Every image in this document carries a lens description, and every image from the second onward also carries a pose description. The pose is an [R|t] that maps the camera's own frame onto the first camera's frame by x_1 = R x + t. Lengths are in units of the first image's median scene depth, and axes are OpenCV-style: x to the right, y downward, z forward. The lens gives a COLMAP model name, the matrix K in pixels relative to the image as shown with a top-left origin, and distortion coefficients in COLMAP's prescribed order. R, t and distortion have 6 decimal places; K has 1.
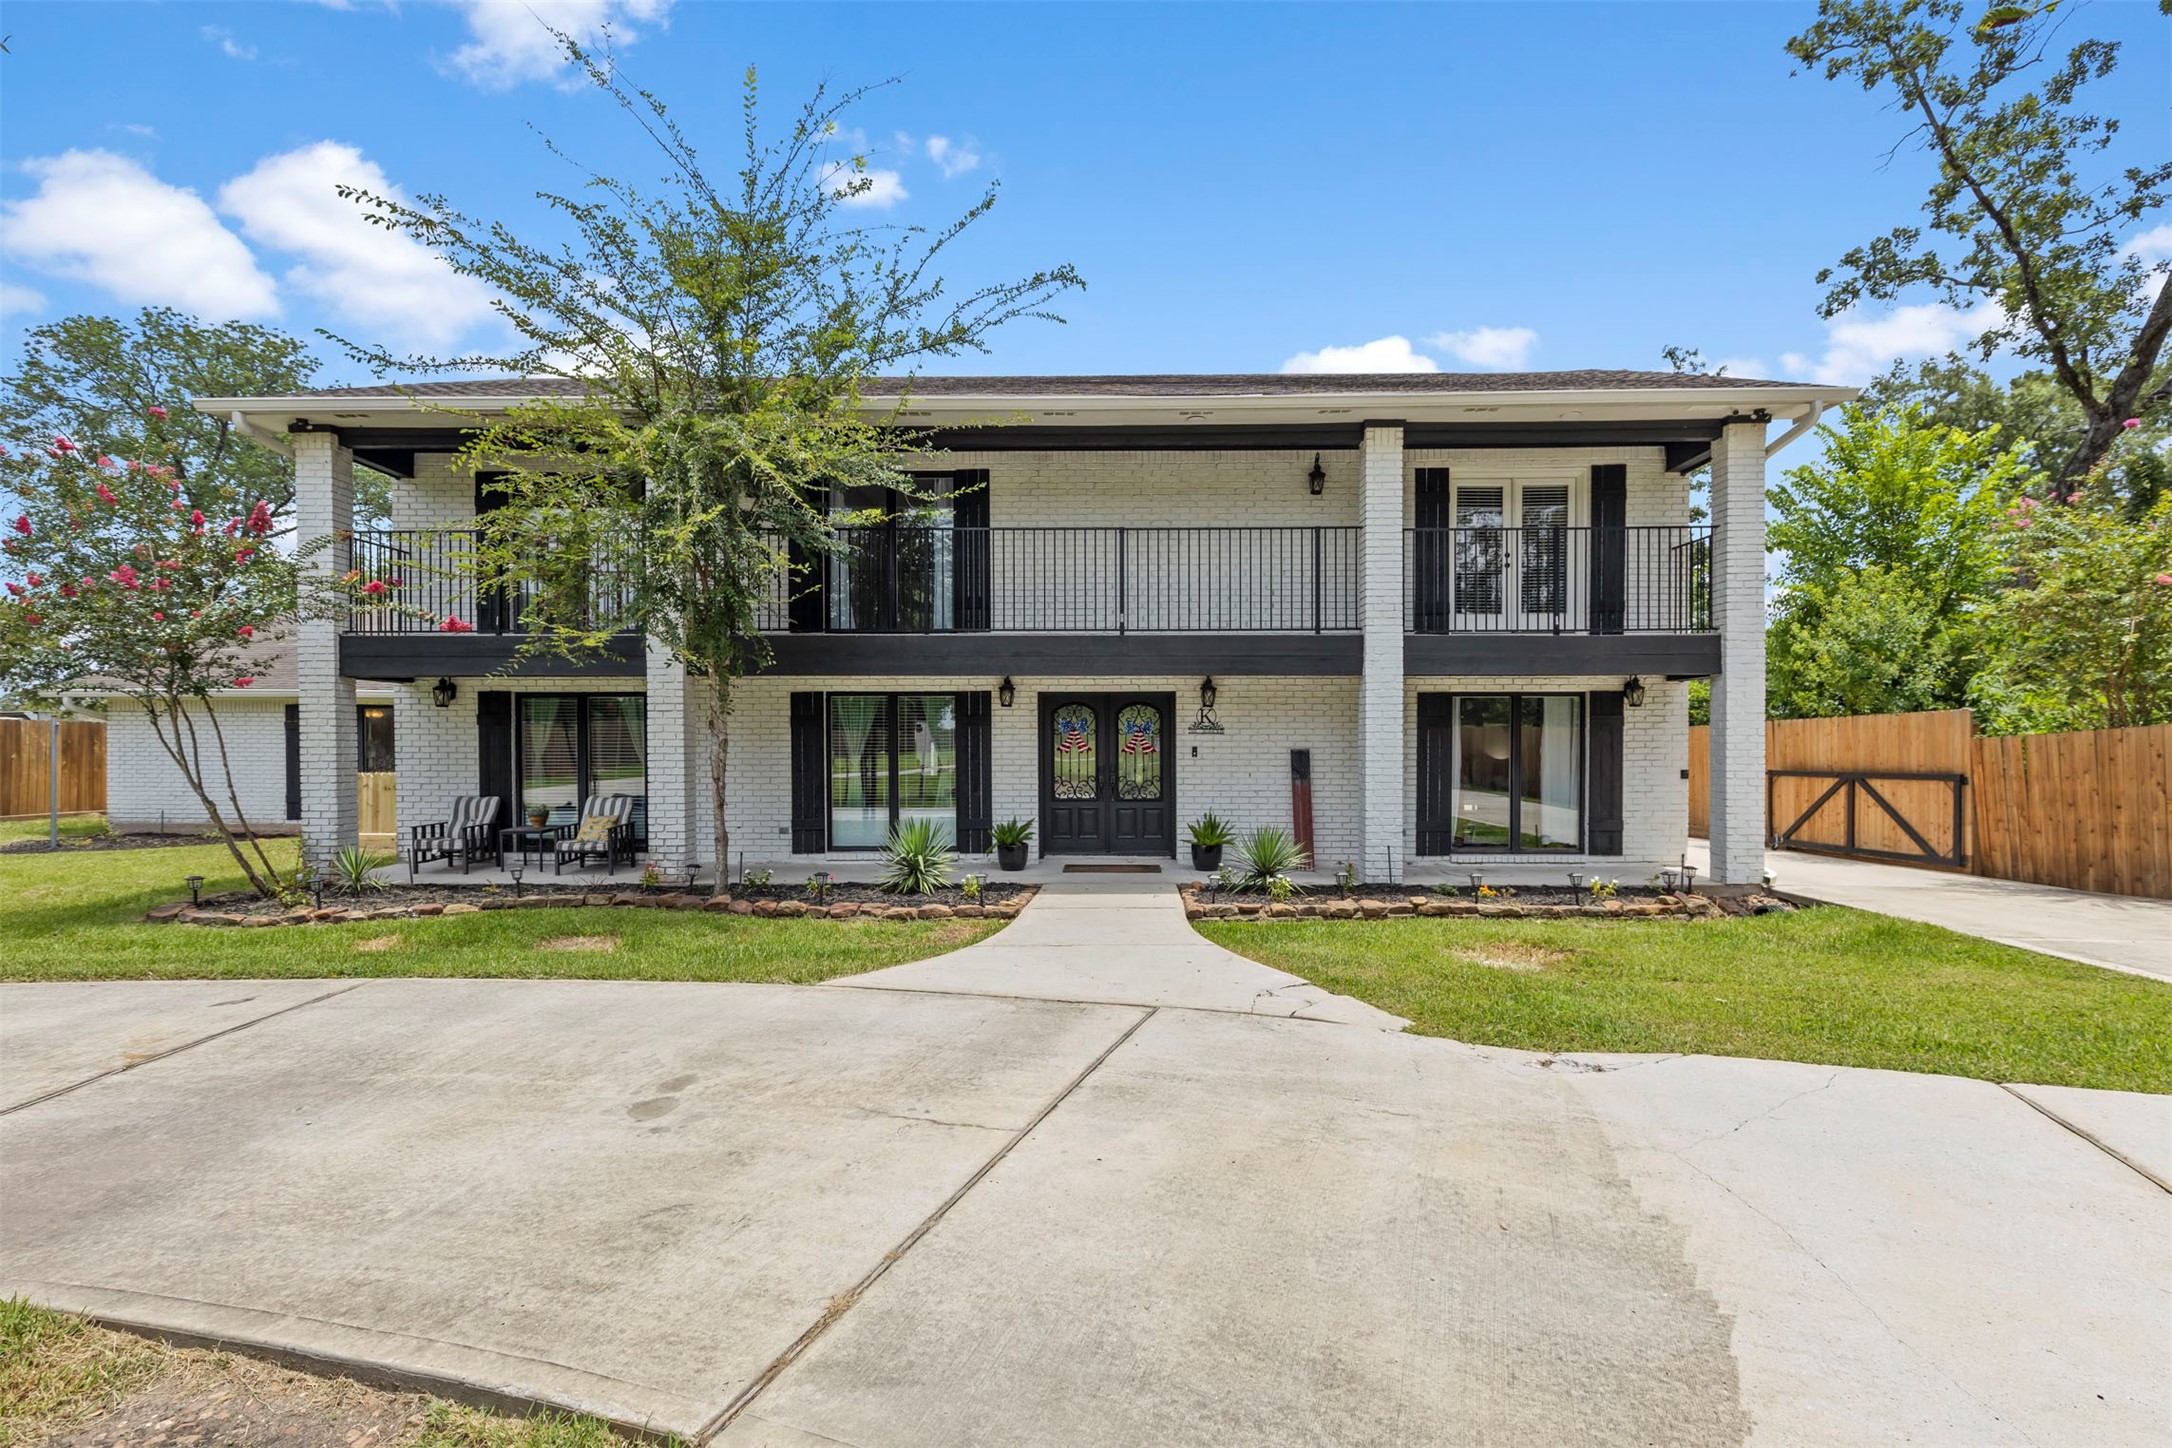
lens RADIAL K [[956.8, 0, 1086.0], [0, 956.8, 724.0], [0, 0, 1]] dist [0.001922, 0.000373]
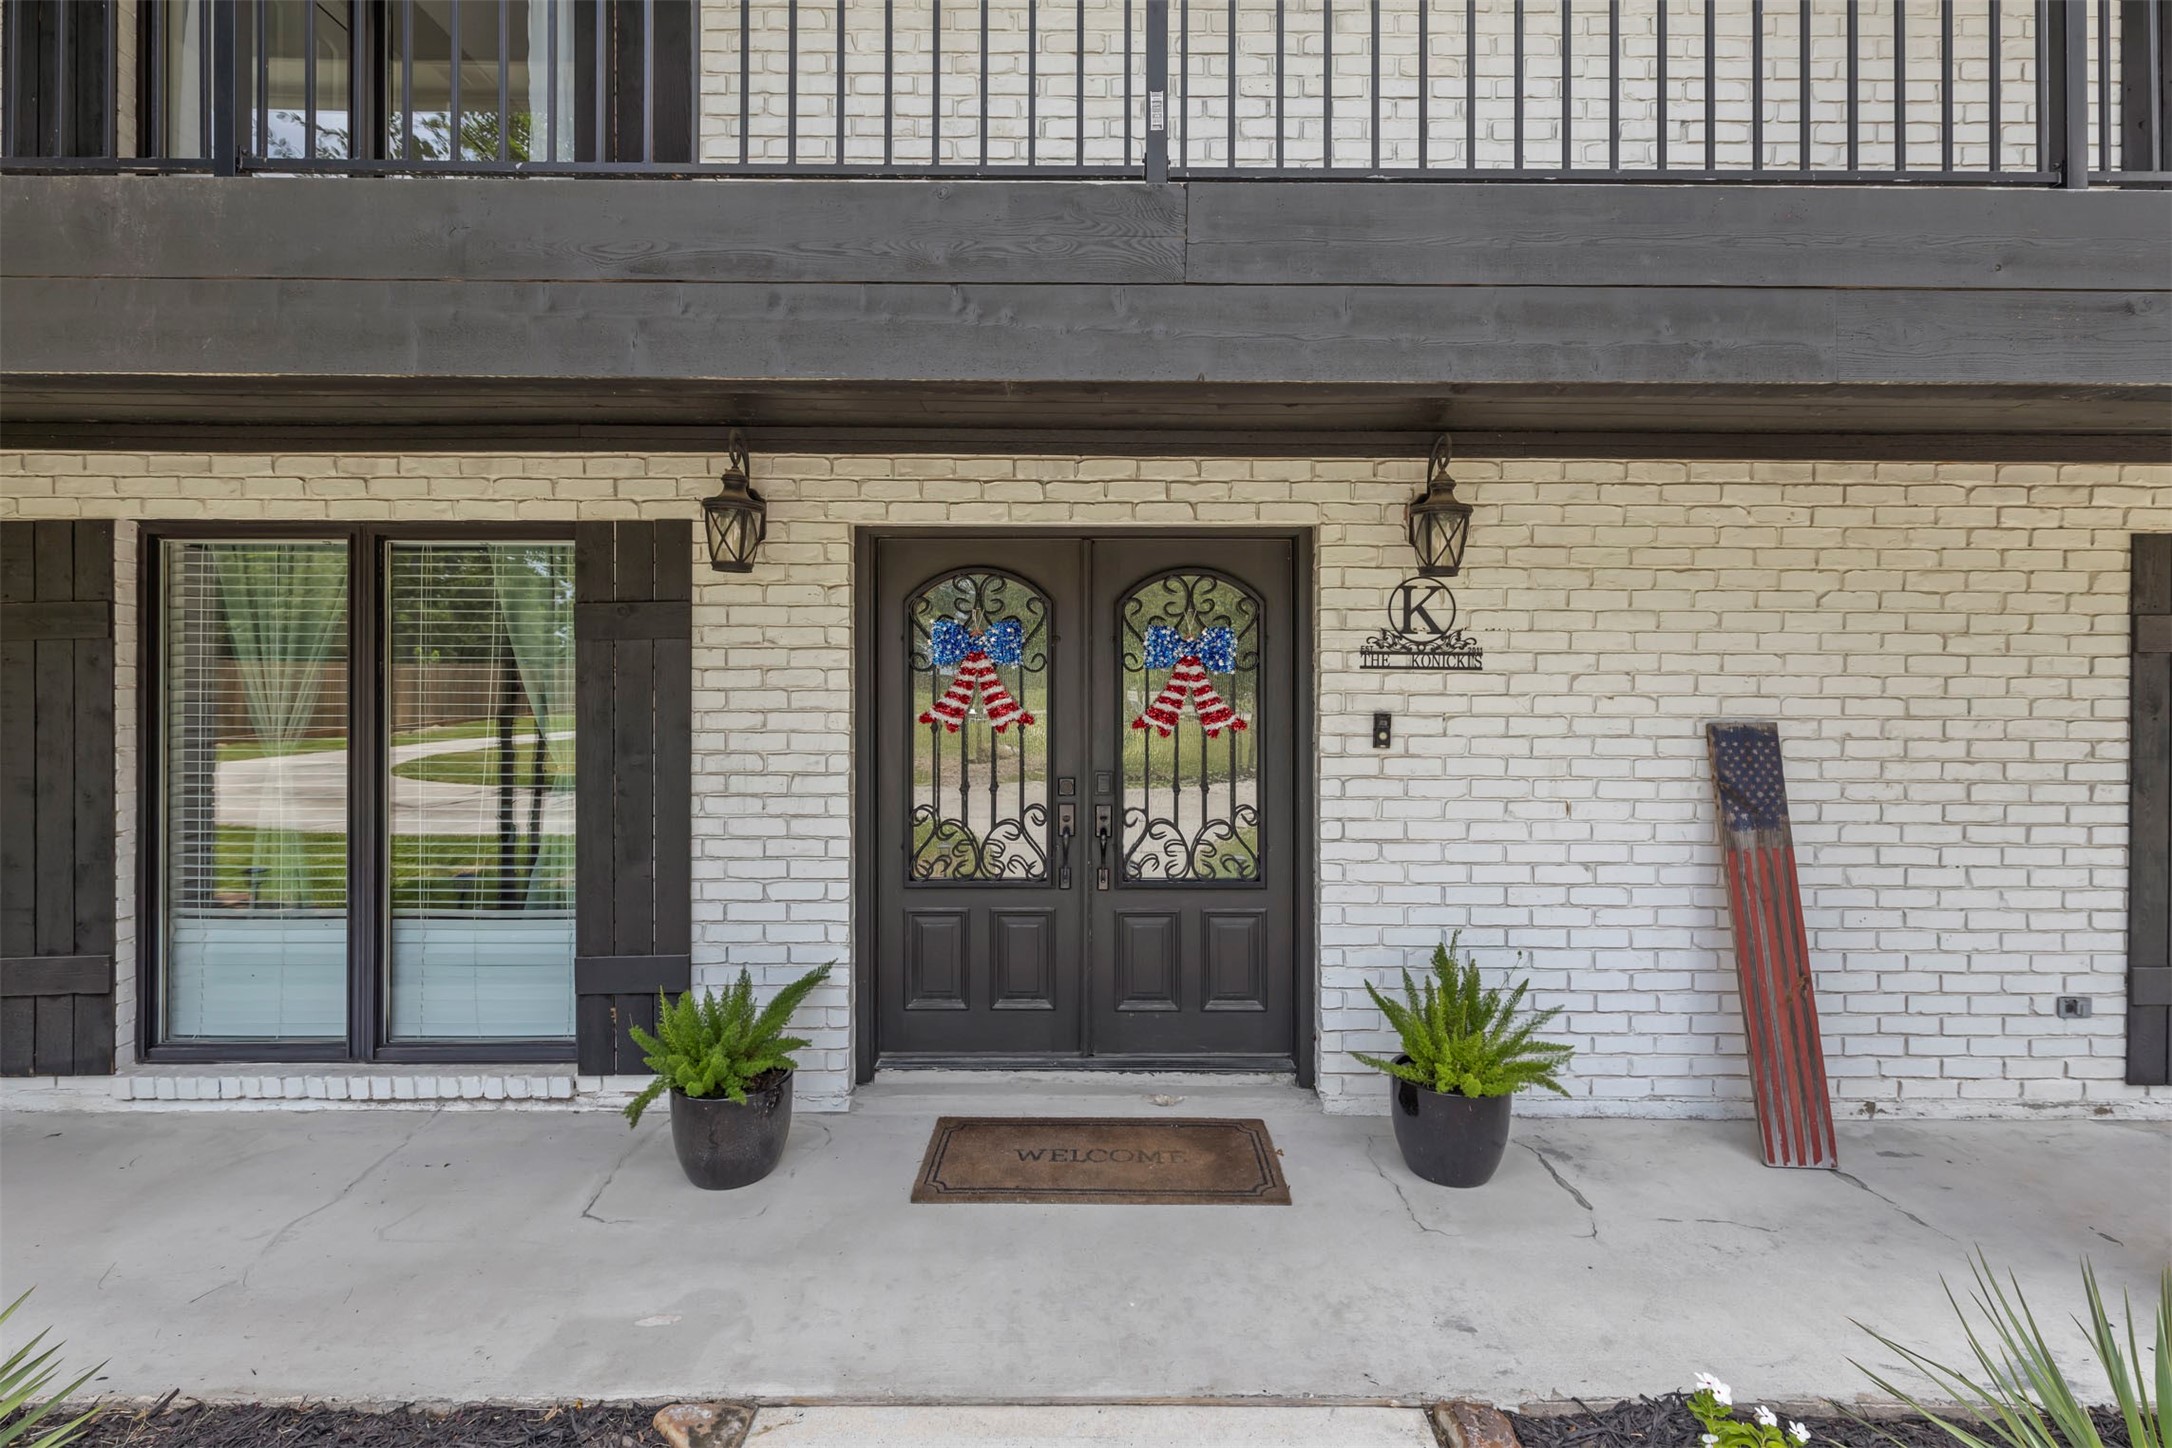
lens RADIAL K [[988.0, 0, 1089.7], [0, 988.0, 682.4], [0, 0, 1]] dist [0.001274, 0.000211]
pose [[0.999723, 0.005396, 0.022912, 0.016275], [-0.005662, 0.999917, 0.011544, 0.011328], [-0.022847, -0.011671, 0.999671, 0.696657]]
